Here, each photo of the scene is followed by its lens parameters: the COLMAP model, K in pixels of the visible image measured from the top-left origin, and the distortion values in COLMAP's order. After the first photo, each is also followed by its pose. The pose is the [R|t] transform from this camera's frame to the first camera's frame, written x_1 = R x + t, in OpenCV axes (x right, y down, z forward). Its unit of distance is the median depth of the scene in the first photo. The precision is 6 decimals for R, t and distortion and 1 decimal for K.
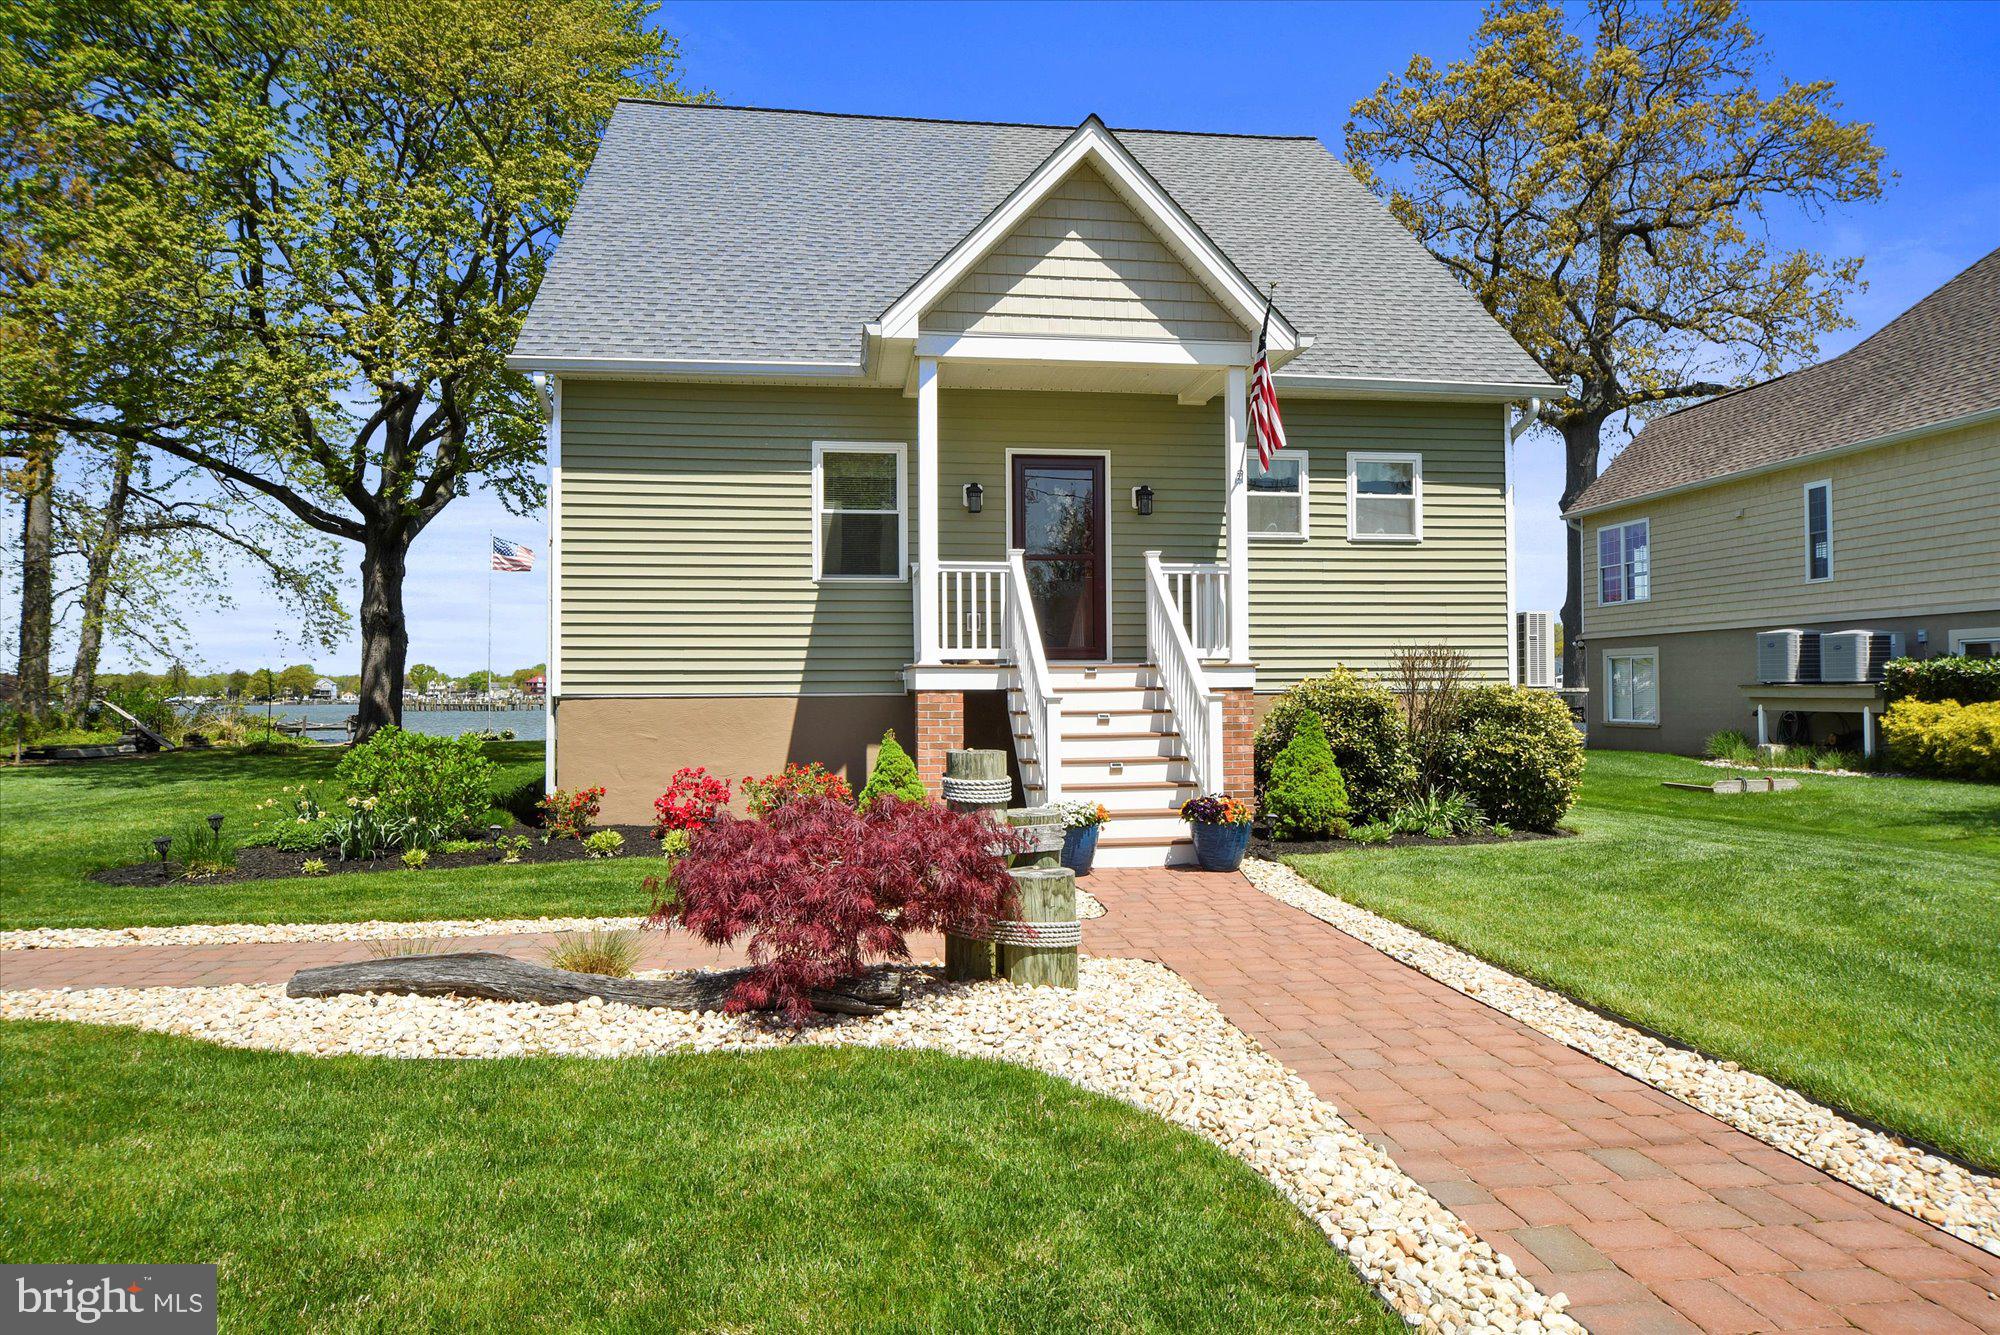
lens RADIAL K [[1276.8, 0, 950.8], [0, 1276.8, 672.5], [0, 0, 1]] dist [-0.005257, 0.014453]
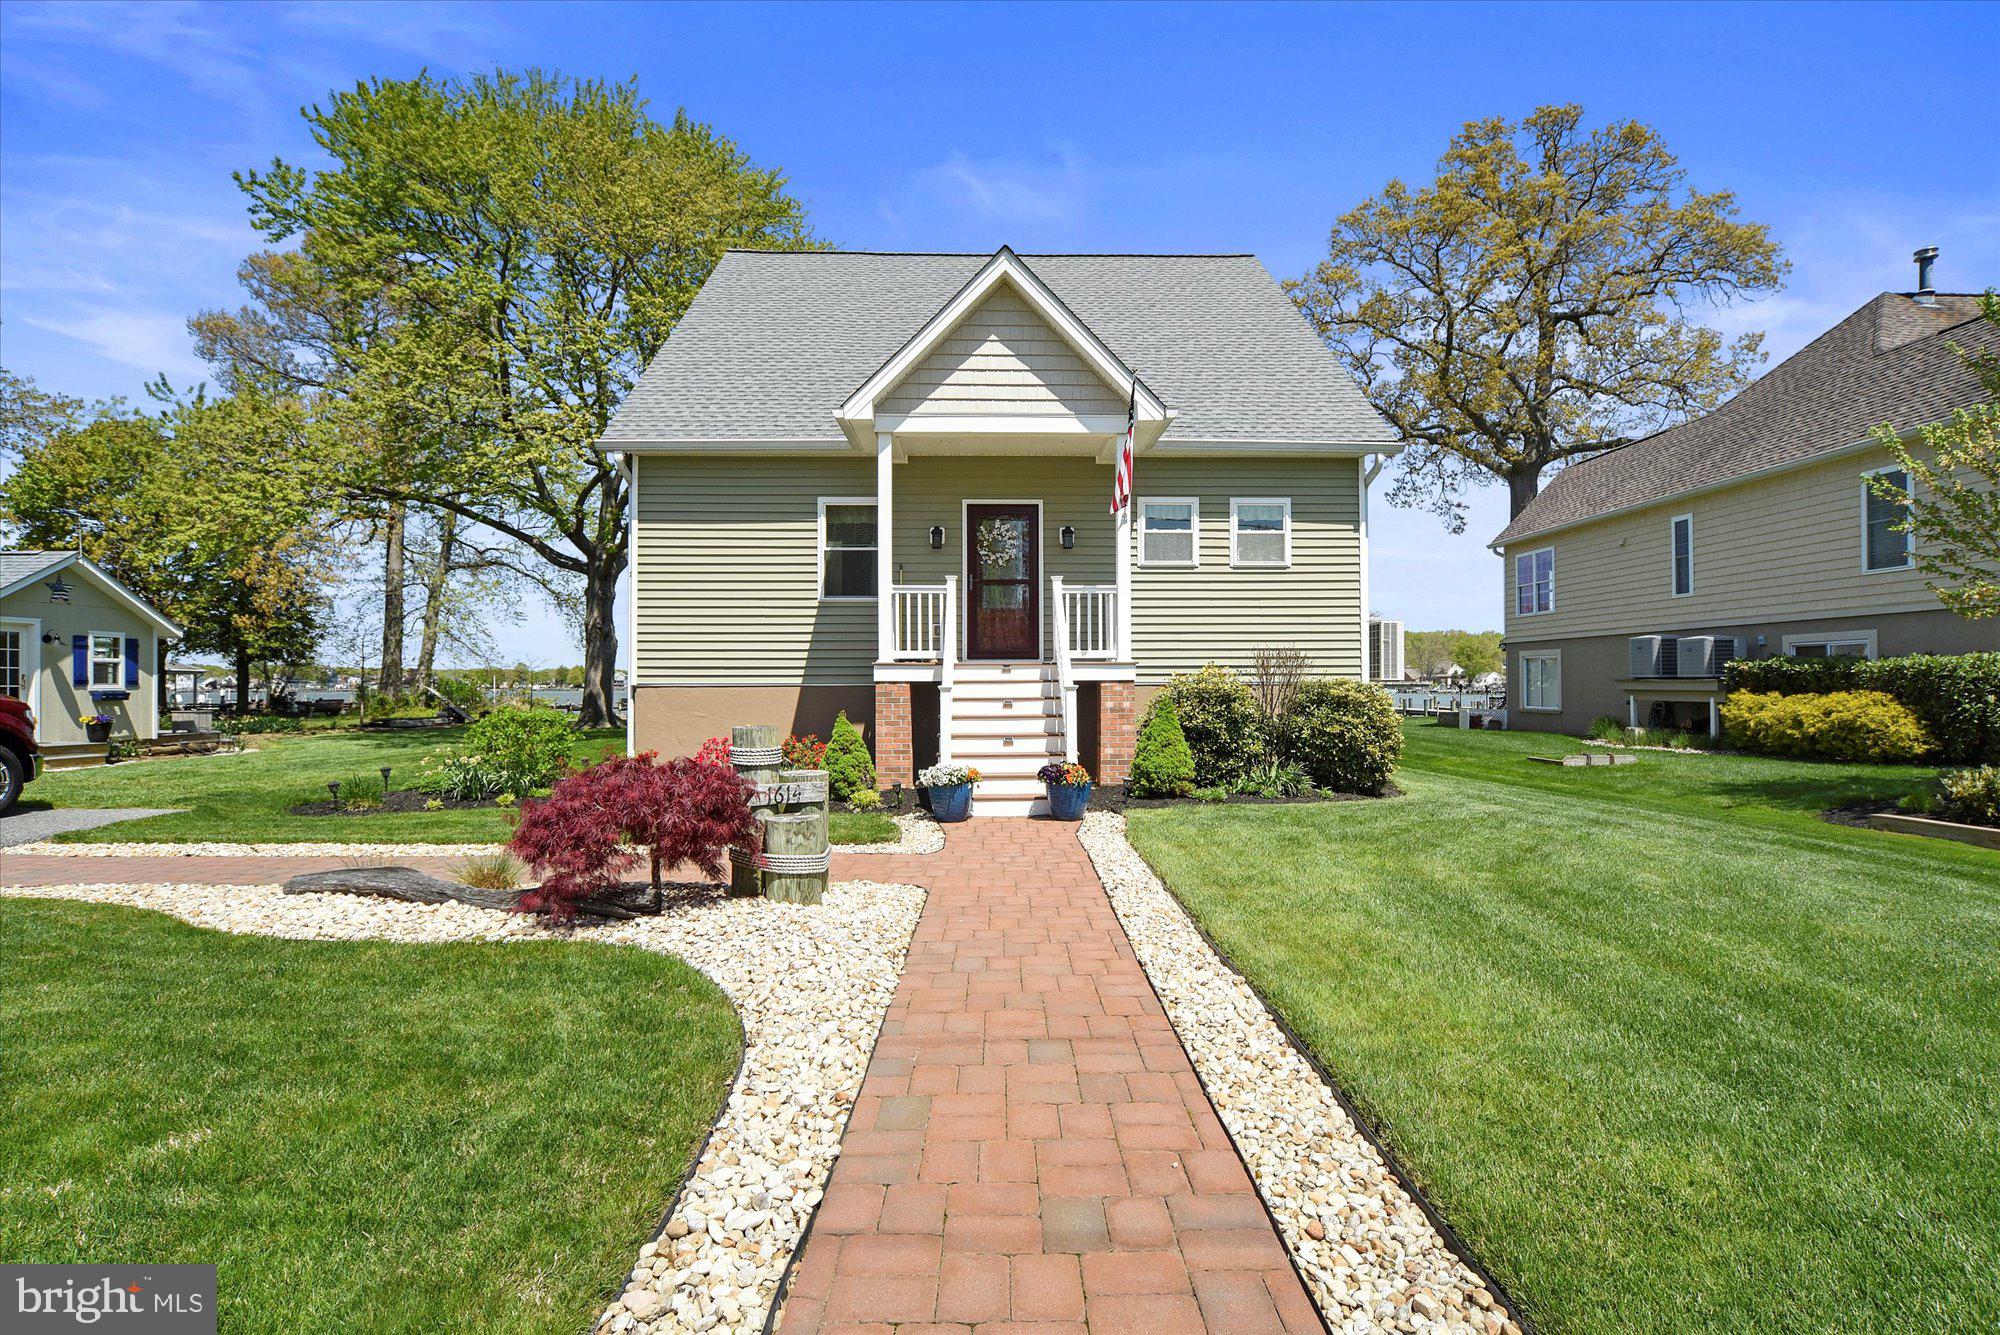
lens RADIAL K [[953.3, 0, 977.8], [0, 953.3, 679.0], [0, 0, 1]] dist [-0.005102, -0.001987]
pose [[0.993780, 0.002898, -0.111327, 0.162954], [-0.001653, 0.999935, 0.011274, -0.000379], [0.111352, -0.011020, 0.993720, 0.012356]]
